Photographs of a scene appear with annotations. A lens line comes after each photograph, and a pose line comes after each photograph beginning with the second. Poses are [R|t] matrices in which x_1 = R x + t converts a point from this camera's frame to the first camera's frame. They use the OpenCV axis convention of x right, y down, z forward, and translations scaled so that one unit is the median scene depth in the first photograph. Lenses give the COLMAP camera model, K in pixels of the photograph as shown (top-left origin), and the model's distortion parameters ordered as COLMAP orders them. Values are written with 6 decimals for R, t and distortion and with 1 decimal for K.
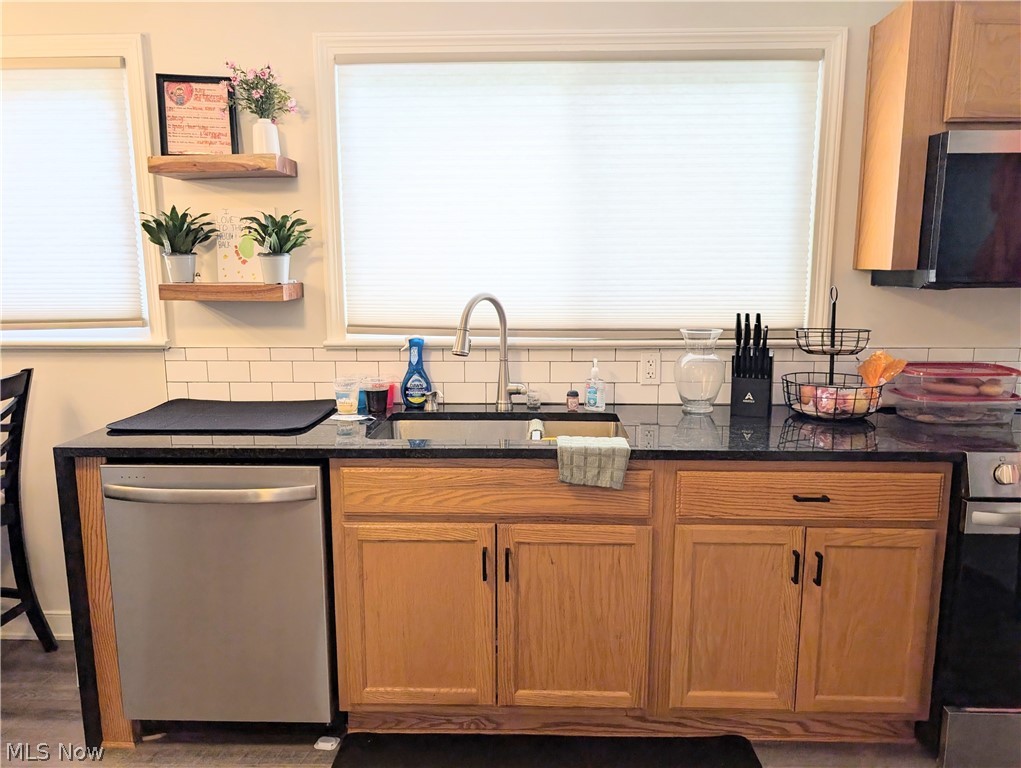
lens RADIAL K [[740.2, 0, 516.3], [0, 740.2, 385.6], [0, 0, 1]] dist [0.031909, -0.035241]
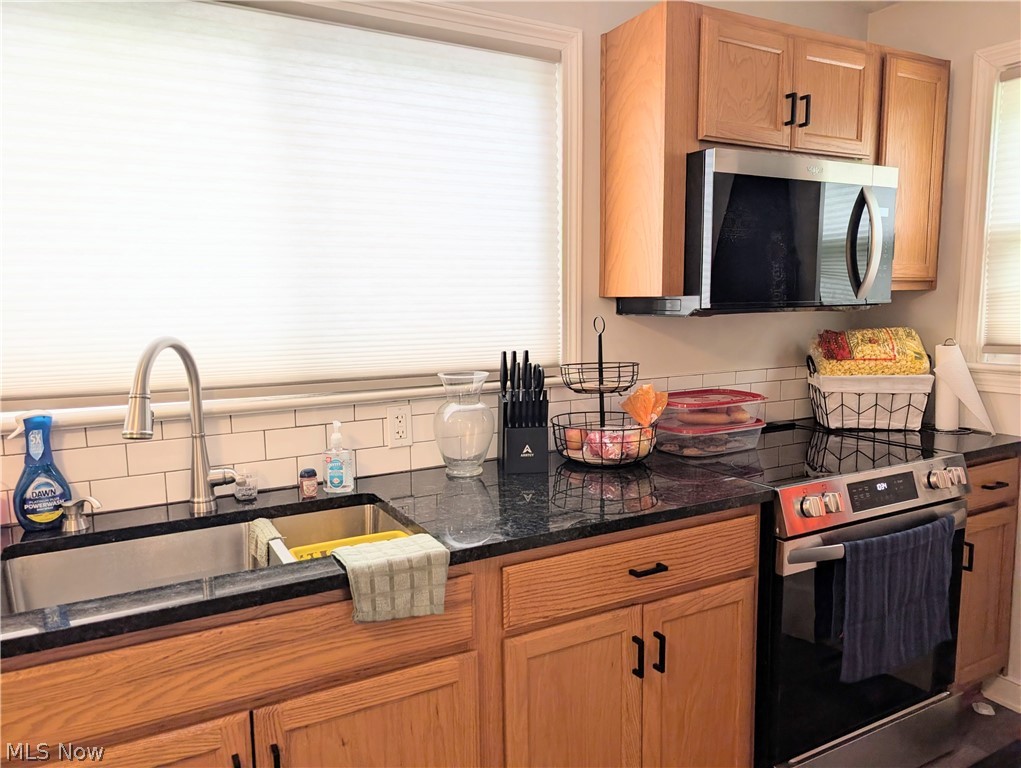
lens RADIAL K [[740.2, 0, 516.3], [0, 740.2, 385.6], [0, 0, 1]] dist [0.031909, -0.035241]
pose [[0.856705, -0.071377, 0.510844, -0.115275], [0.092431, 0.995592, -0.015903, -0.044790], [-0.507457, 0.060842, 0.859526, 0.290147]]
